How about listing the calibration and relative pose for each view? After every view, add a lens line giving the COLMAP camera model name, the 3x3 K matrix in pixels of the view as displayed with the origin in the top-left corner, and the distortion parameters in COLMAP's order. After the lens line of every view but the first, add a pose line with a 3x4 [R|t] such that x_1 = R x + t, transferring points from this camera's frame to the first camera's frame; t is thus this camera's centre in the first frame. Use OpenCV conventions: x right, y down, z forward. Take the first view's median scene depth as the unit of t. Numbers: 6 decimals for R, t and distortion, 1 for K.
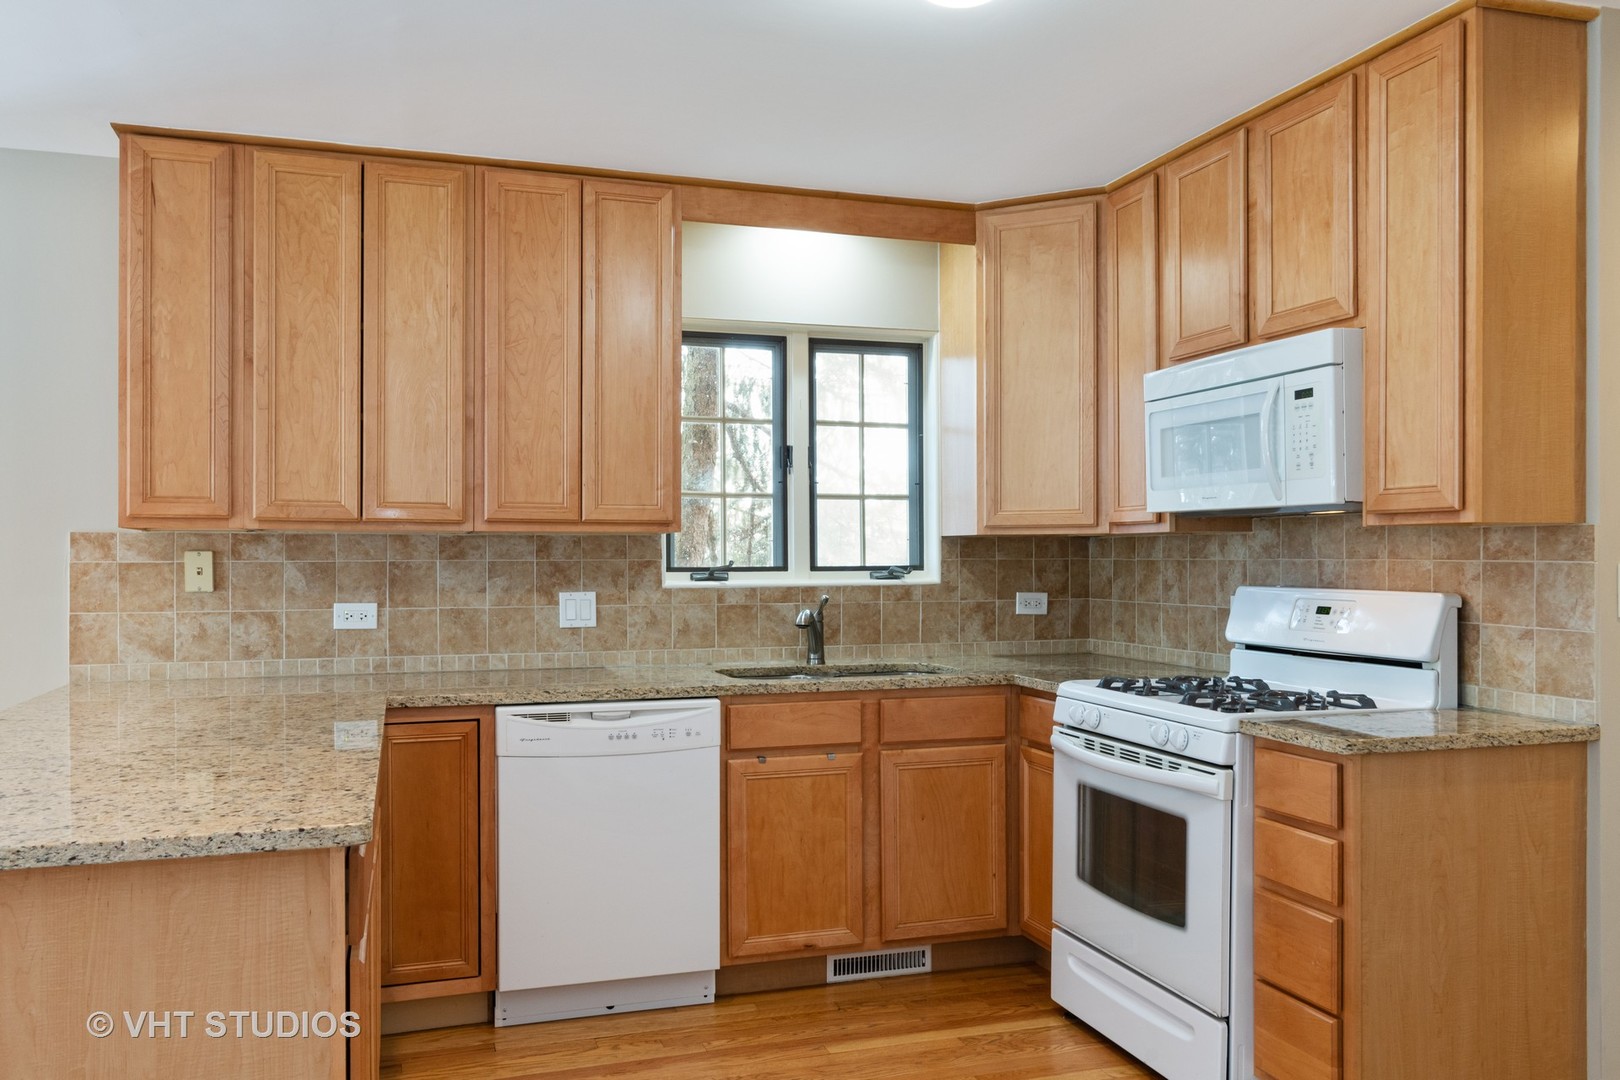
lens RADIAL K [[1233.6, 0, 810.0], [0, 1233.6, 540.0], [0, 0, 1]] dist [-0.001110, -0.000281]
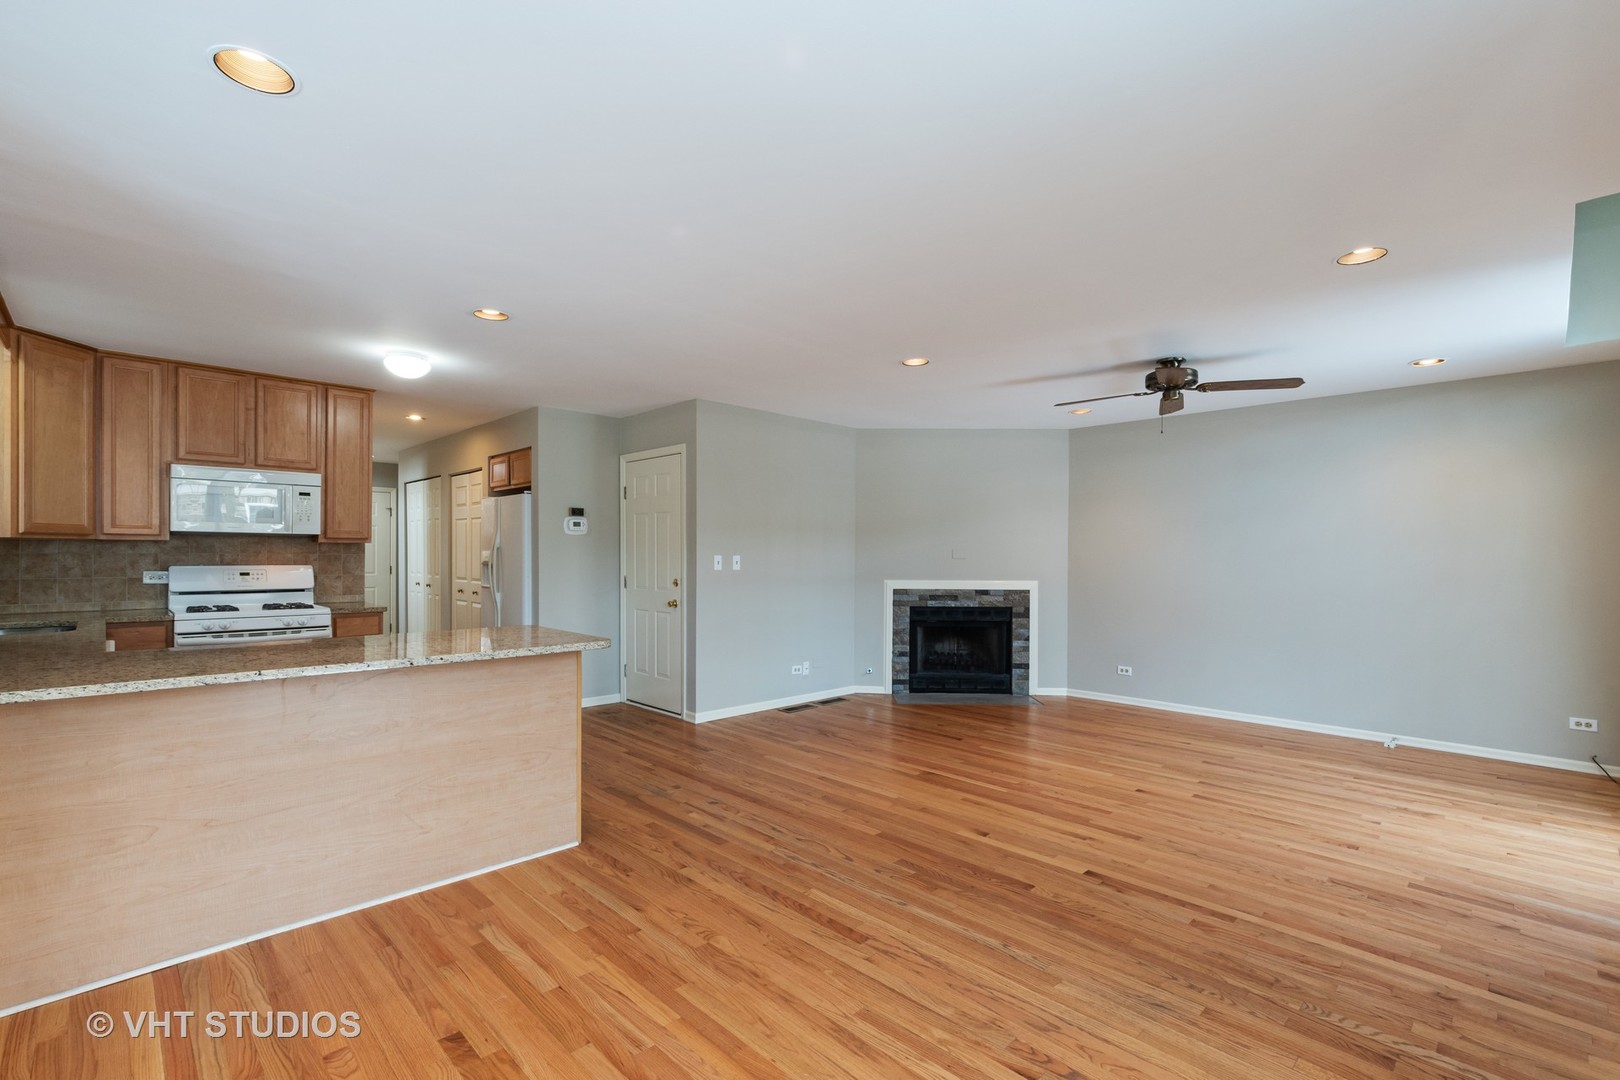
lens RADIAL K [[724.6, 0, 810.0], [0, 724.6, 540.0], [0, 0, 1]] dist [-0.000234, -0.000158]
pose [[-0.444312, 0.022736, 0.895583, -1.288262], [-0.012053, 0.999436, -0.031352, 0.018661], [-0.895791, -0.024724, -0.443788, 0.573121]]
